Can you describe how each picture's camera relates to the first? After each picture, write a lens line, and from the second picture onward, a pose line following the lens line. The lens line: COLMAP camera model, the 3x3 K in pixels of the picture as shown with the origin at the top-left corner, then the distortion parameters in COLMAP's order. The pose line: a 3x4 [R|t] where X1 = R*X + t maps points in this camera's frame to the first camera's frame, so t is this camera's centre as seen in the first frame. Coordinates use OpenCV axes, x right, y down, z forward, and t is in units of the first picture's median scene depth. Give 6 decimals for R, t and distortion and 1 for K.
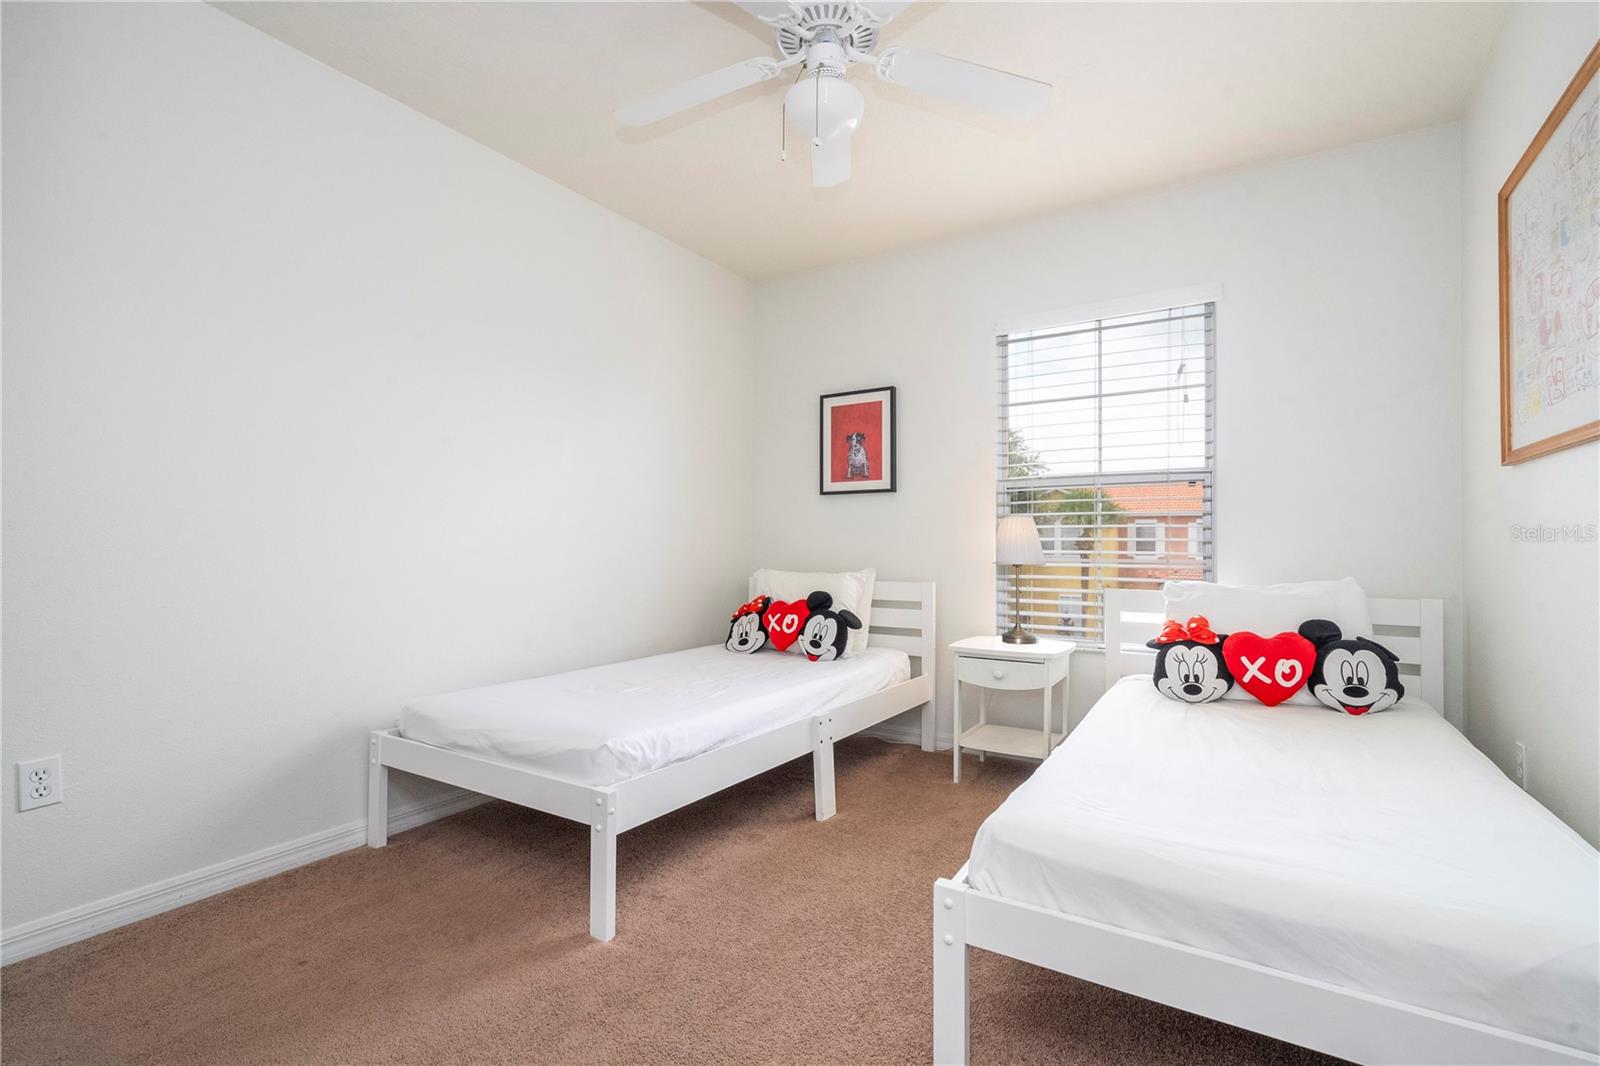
lens RADIAL K [[719.8, 0, 807.6], [0, 719.8, 535.9], [0, 0, 1]] dist [-0.004707, -0.000063]
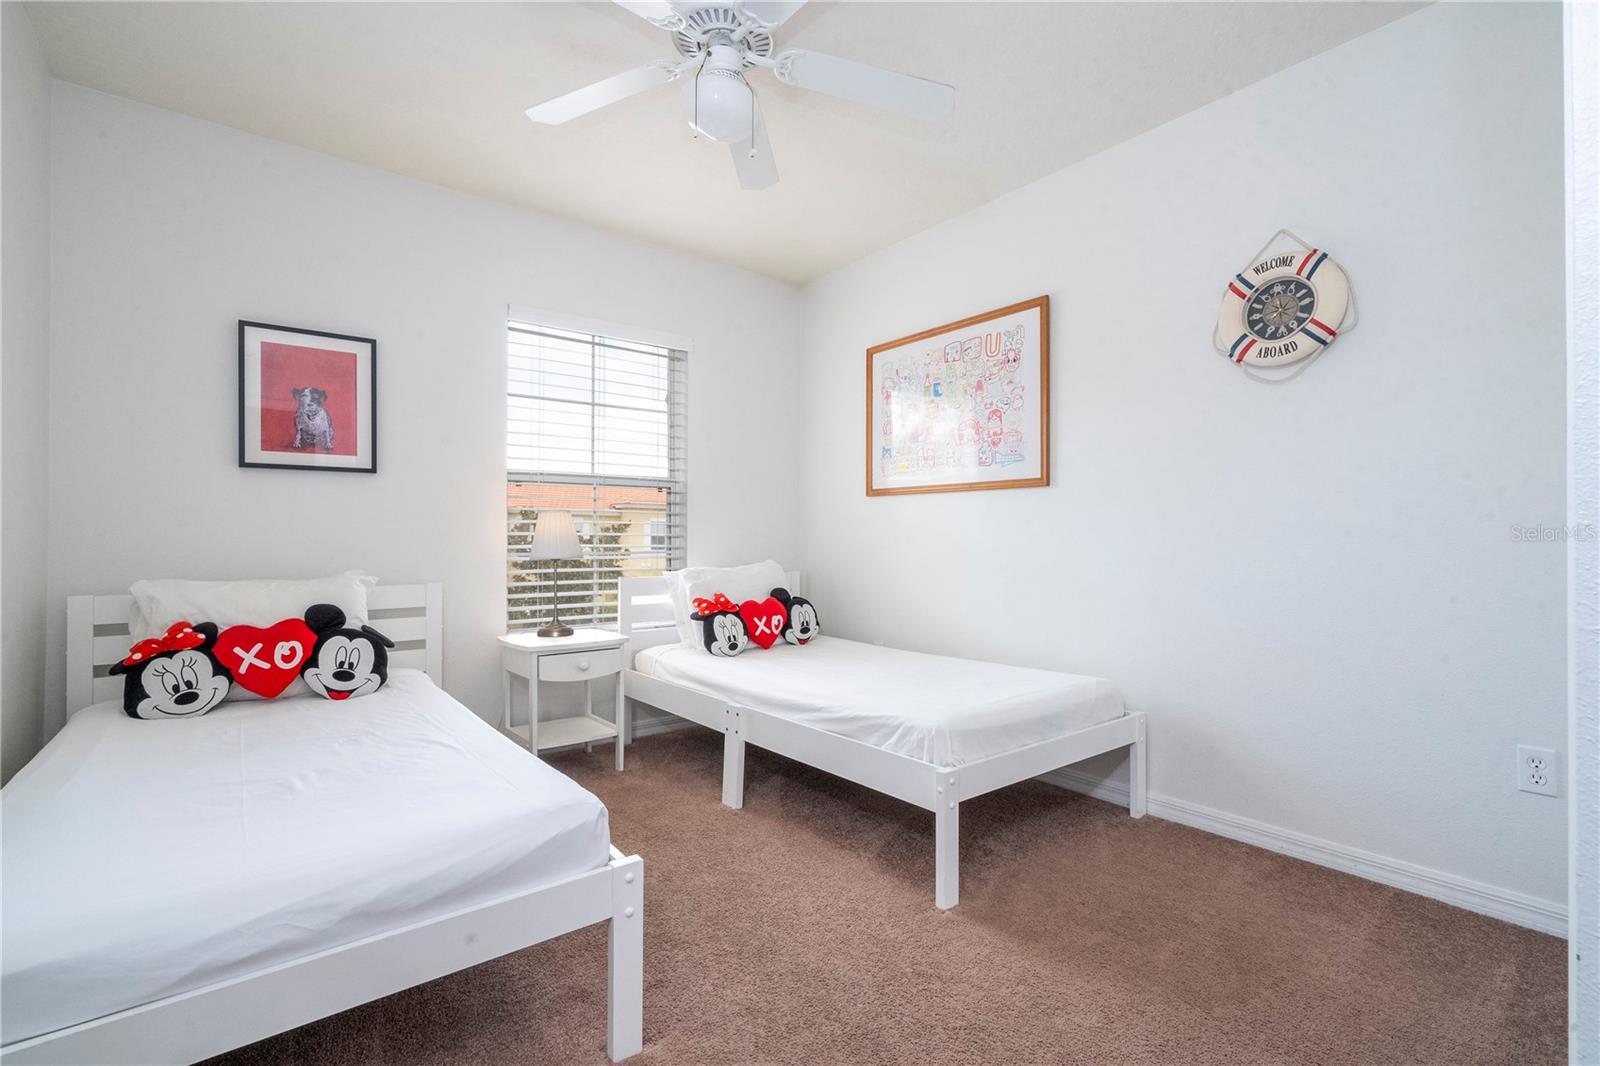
lens RADIAL K [[719.8, 0, 812.1], [0, 719.8, 534.0], [0, 0, 1]] dist [-0.004707, -0.000063]
pose [[0.336535, 0.003834, 0.941663, -0.506589], [-0.011487, 0.999934, 0.000034, 0.000832], [-0.941601, -0.010828, 0.336557, 0.301155]]
